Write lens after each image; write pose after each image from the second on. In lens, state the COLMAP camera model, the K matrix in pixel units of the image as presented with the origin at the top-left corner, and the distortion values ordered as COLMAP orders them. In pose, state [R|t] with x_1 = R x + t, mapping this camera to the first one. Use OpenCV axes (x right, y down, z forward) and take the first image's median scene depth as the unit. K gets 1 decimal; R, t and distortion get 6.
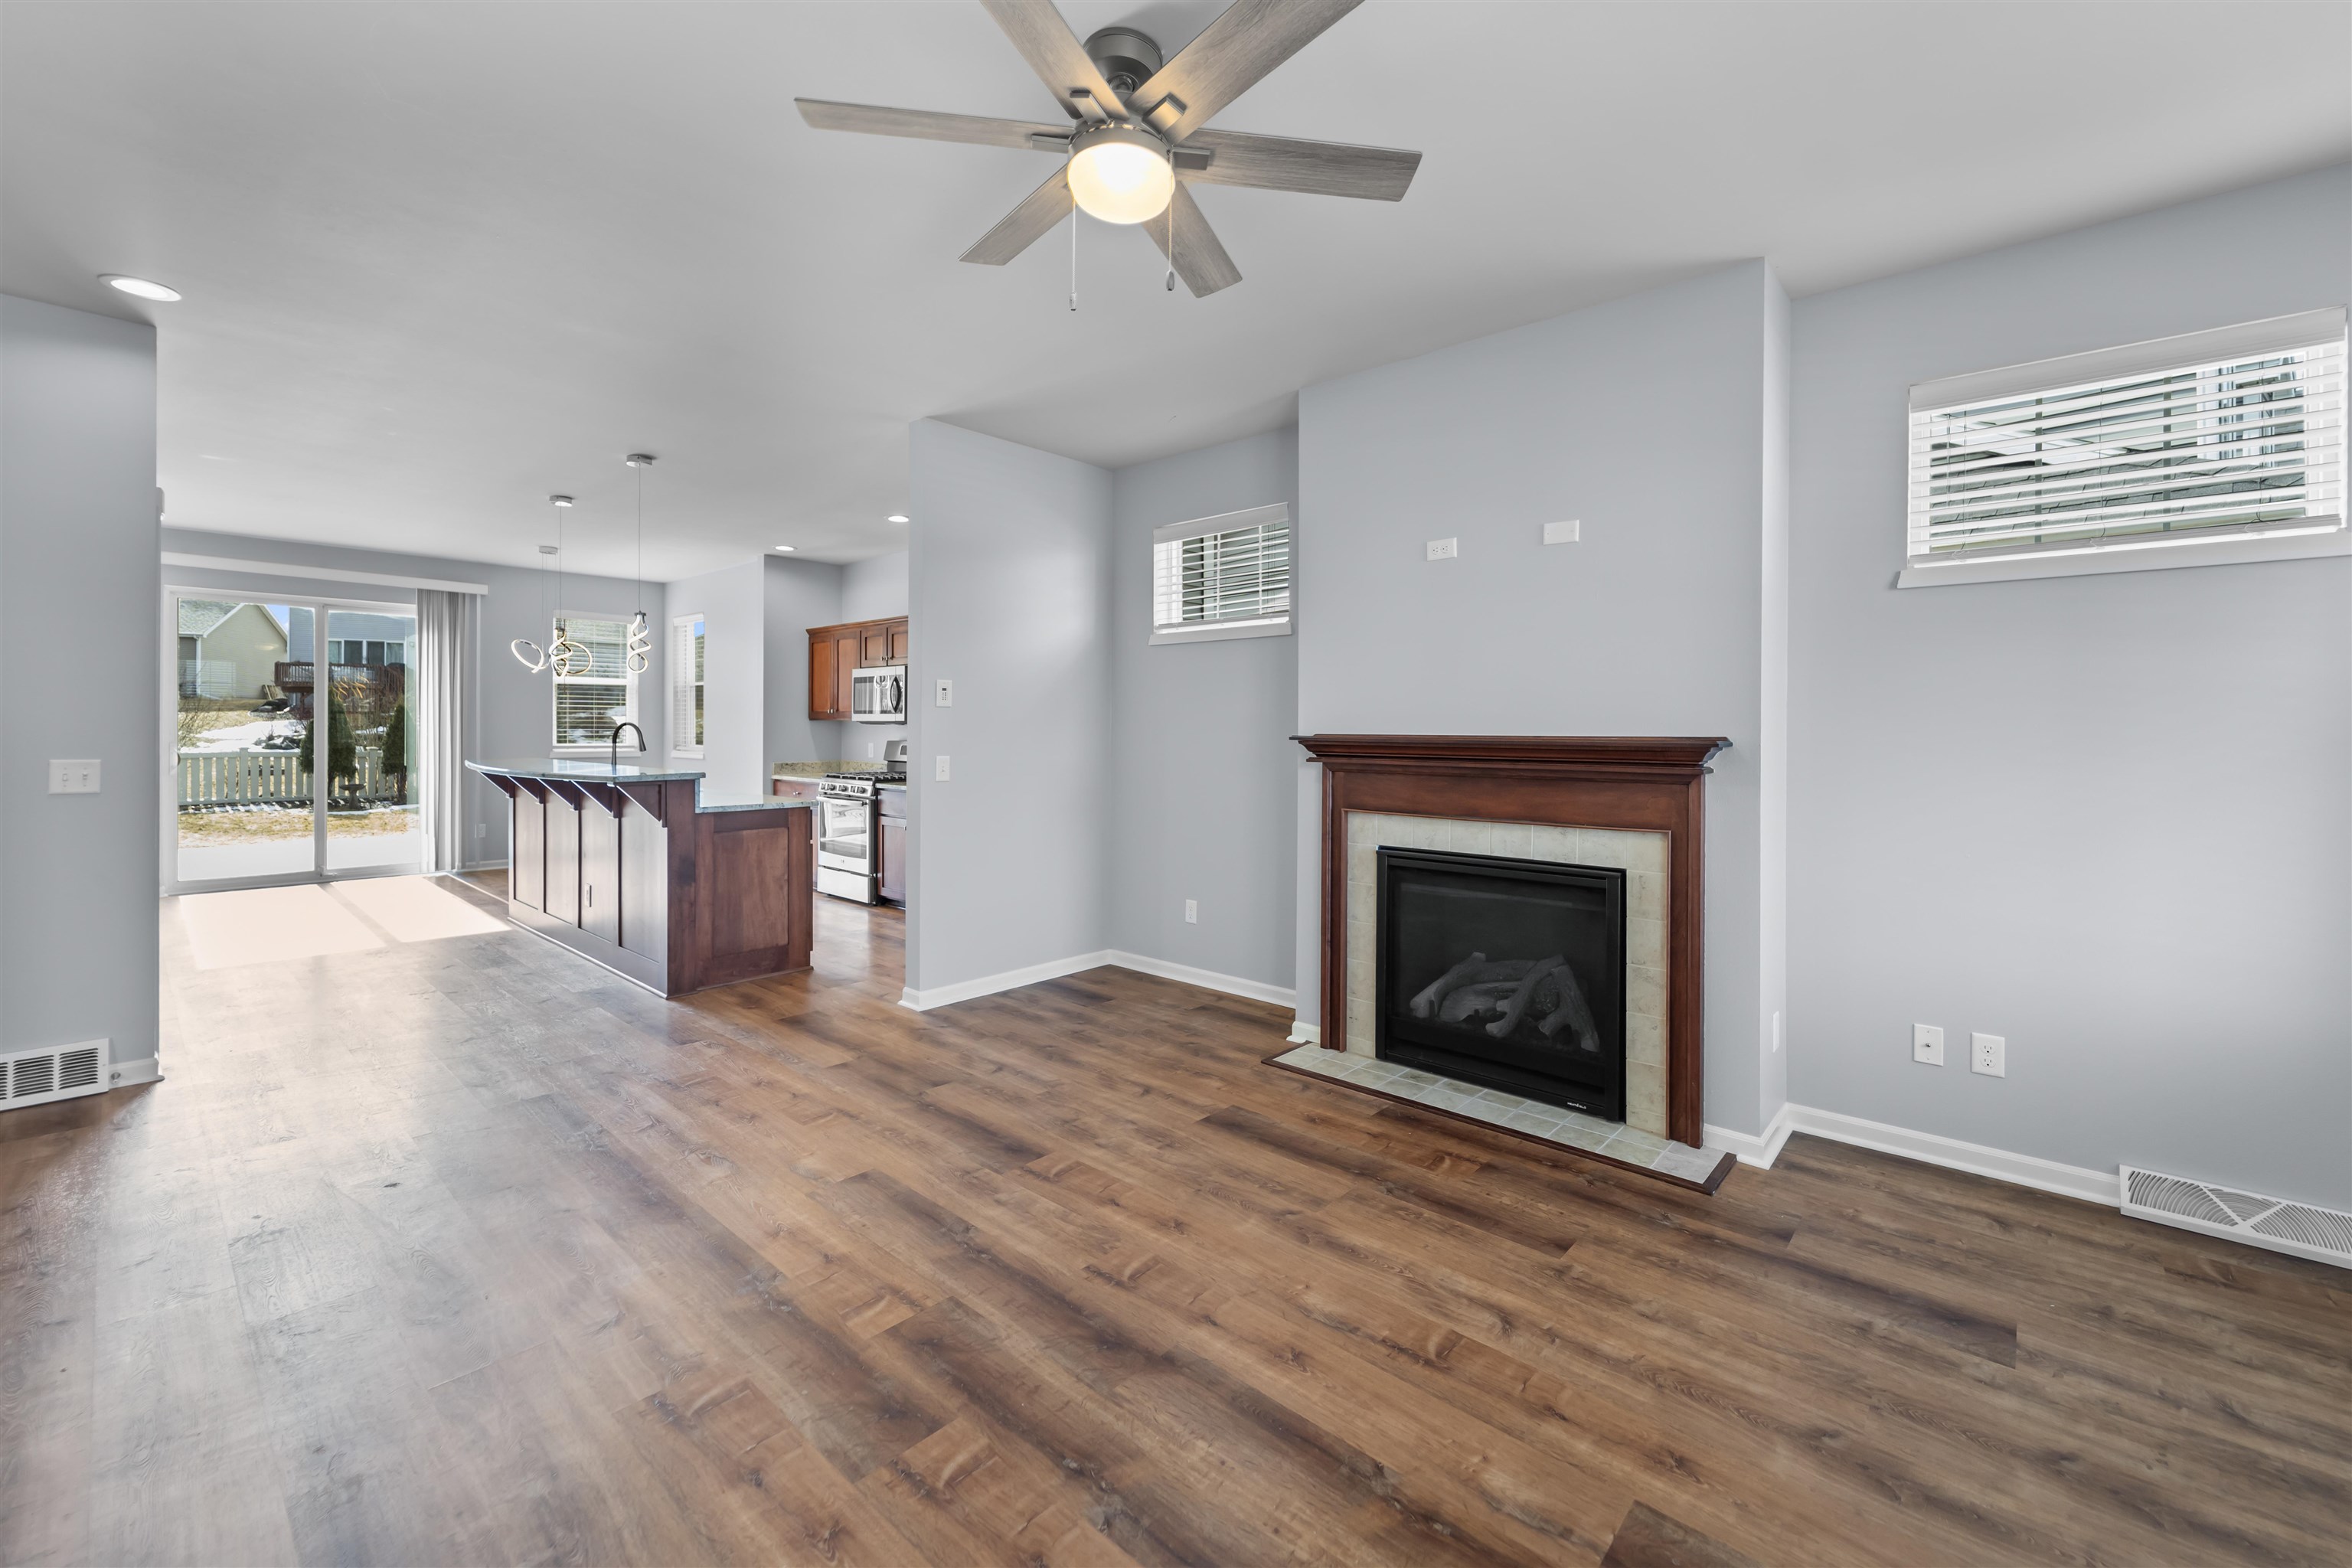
lens RADIAL K [[949.6, 0, 1183.8], [0, 949.6, 735.4], [0, 0, 1]] dist [0.004357, -0.003142]
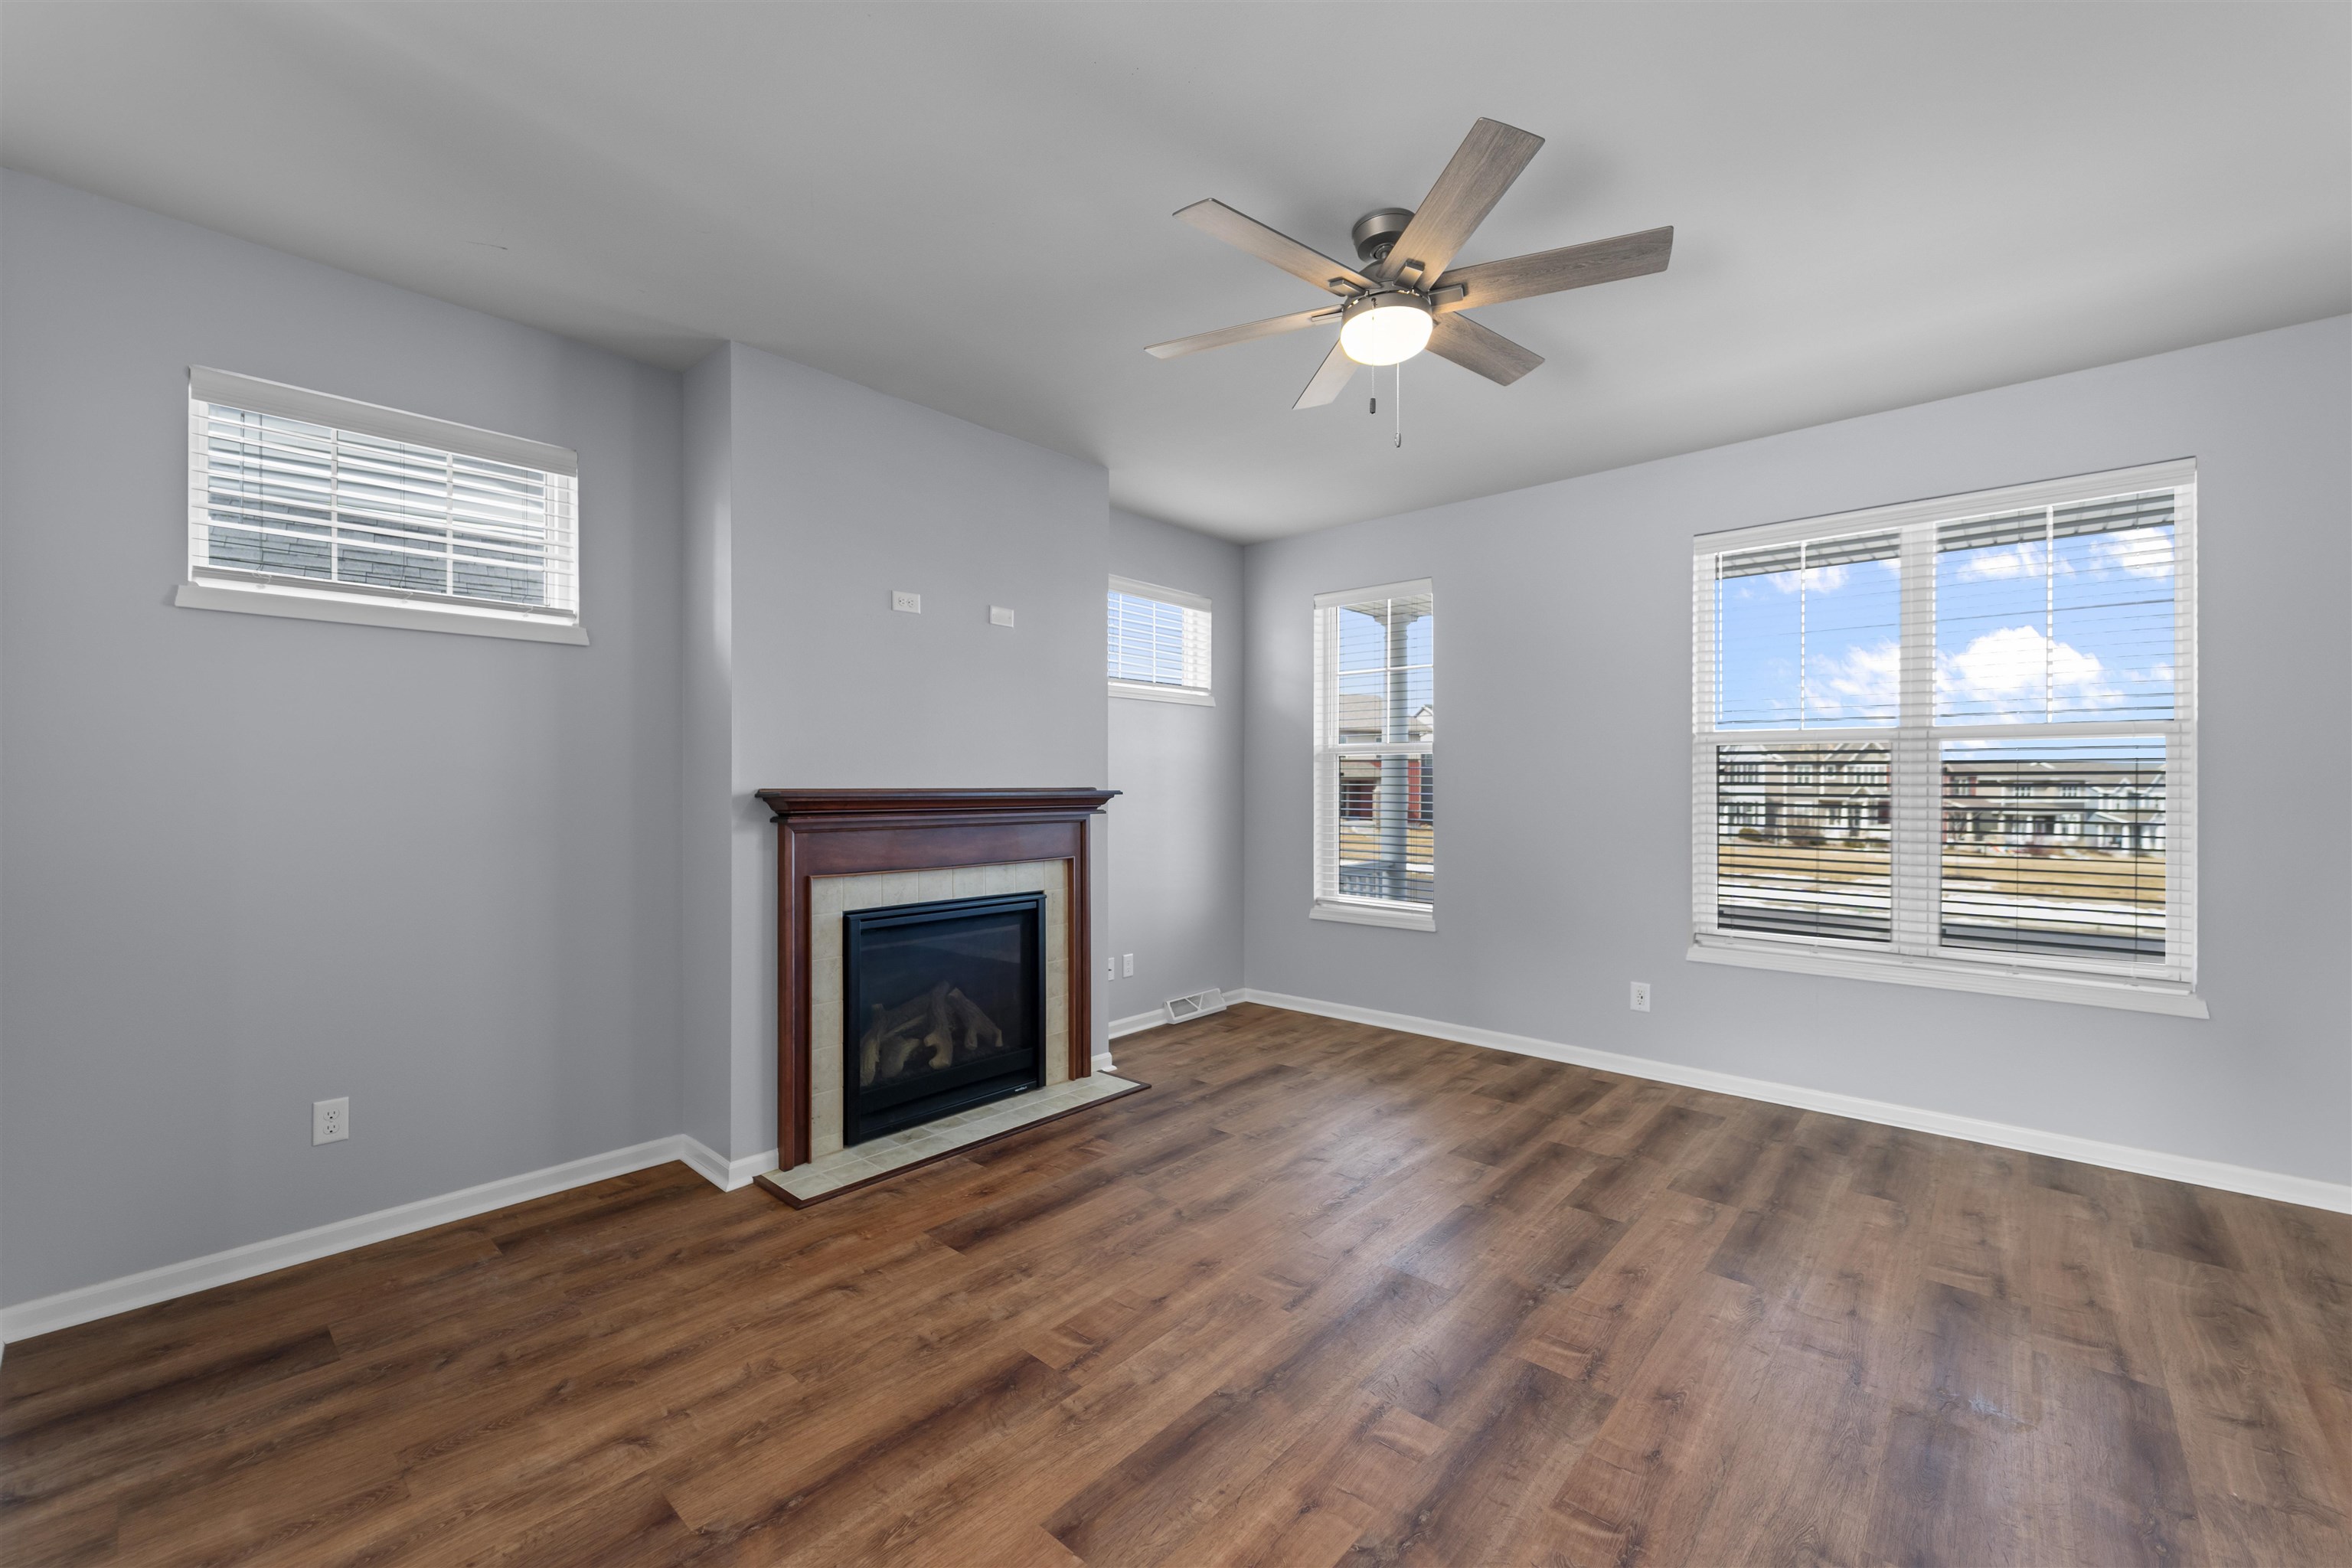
lens RADIAL K [[949.6, 0, 1163.1], [0, 949.6, 782.7], [0, 0, 1]] dist [0.004357, -0.003142]
pose [[0.006393, -0.006554, 0.999958, -0.828691], [0.000054, 0.999979, 0.006554, -0.014507], [-0.999980, 0.000012, 0.006393, 0.826520]]
